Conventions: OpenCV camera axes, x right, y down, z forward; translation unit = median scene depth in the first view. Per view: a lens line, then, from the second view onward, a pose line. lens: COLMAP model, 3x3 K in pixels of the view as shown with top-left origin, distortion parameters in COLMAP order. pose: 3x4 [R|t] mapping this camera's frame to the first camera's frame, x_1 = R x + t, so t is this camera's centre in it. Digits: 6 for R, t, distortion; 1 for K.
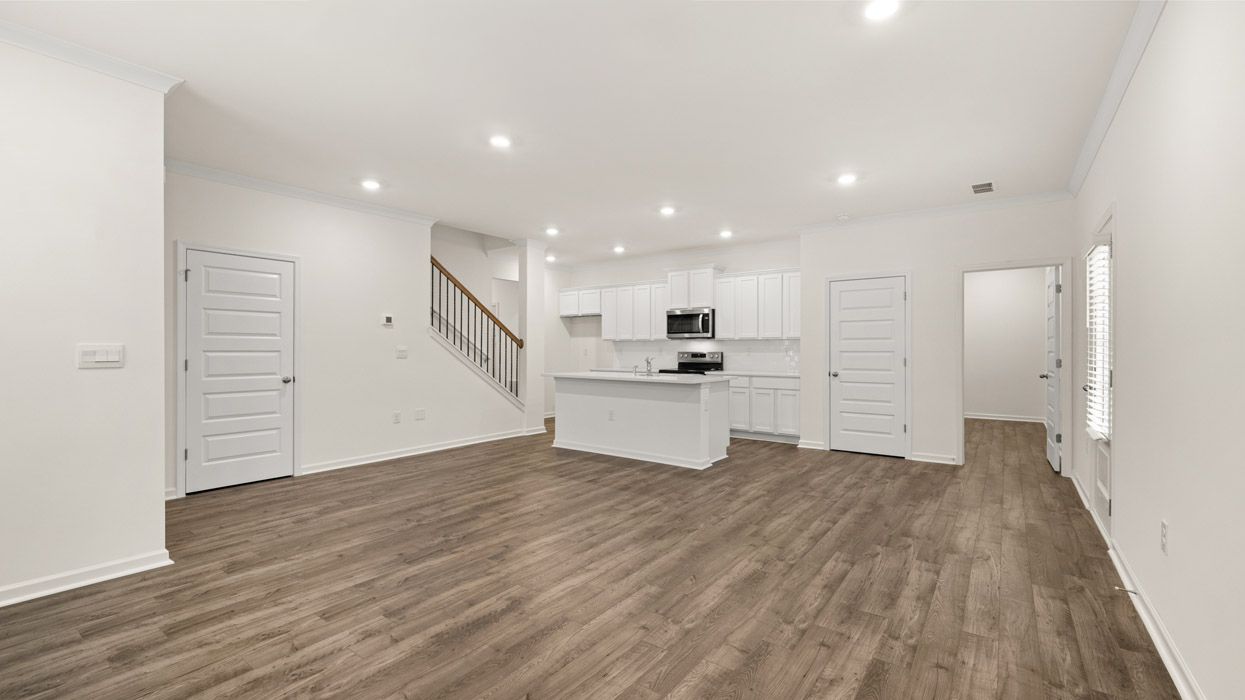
lens RADIAL K [[519.4, 0, 620.9], [0, 519.4, 348.7], [0, 0, 1]] dist [0.000760, -0.000219]
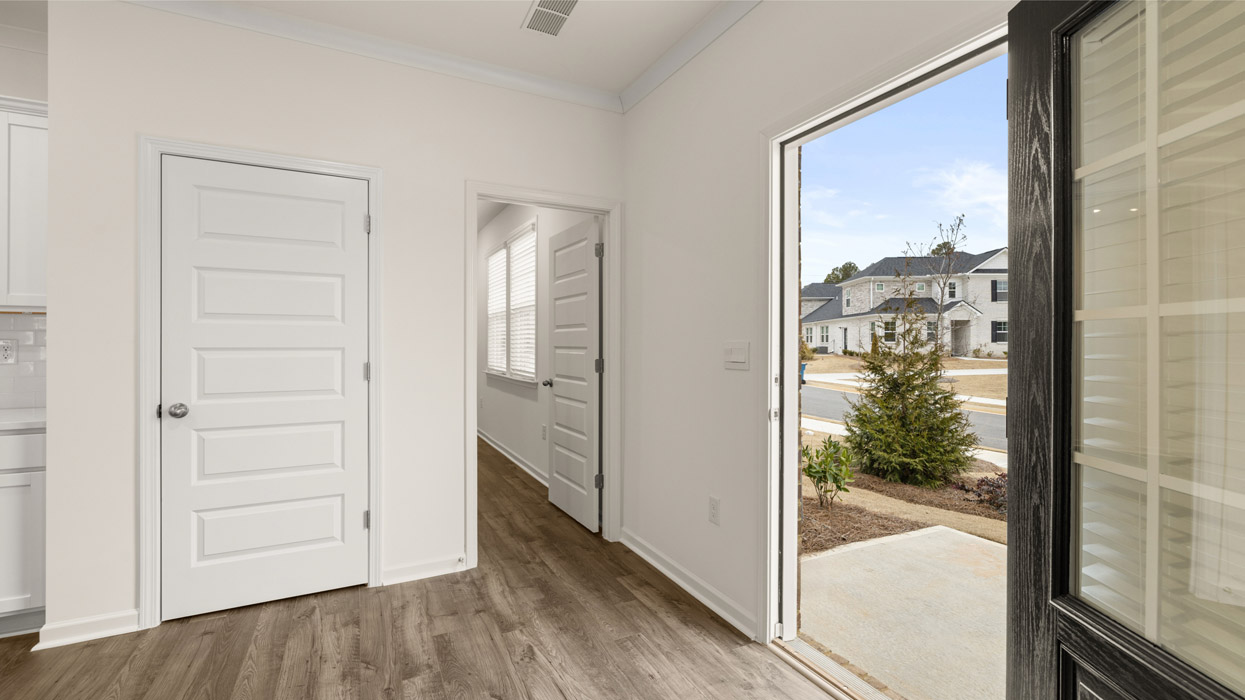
lens RADIAL K [[523.6, 0, 619.6], [0, 523.6, 339.8], [0, 0, 1]] dist [-0.000737, -0.000032]
pose [[0.447169, 0.008866, 0.894405, 0.268121], [-0.000664, 0.999954, -0.009580, 0.002940], [-0.894449, 0.003690, 0.447154, 0.678722]]
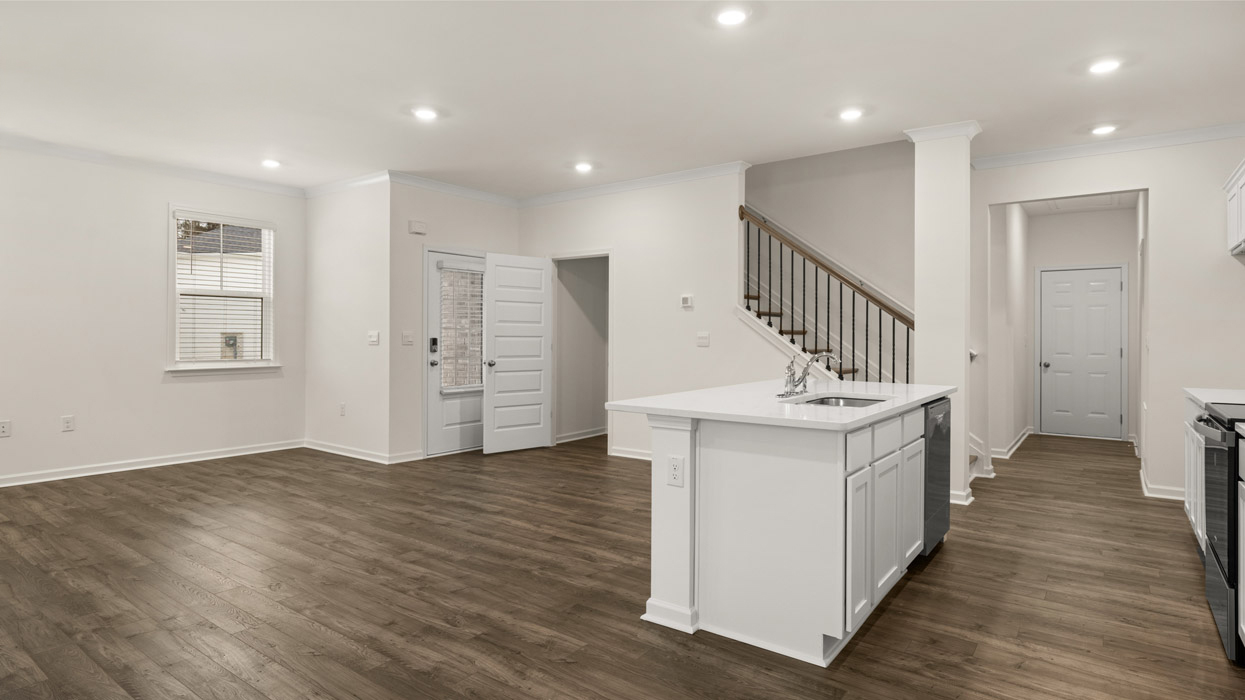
lens RADIAL K [[654.6, 0, 626.3], [0, 654.6, 347.7], [0, 0, 1]] dist [-0.003183, -0.000831]
pose [[0.005686, 0.016349, -0.999850, 0.690378], [-0.003419, 0.999861, 0.016330, 0.003674], [0.999978, 0.003326, 0.005741, 0.991692]]
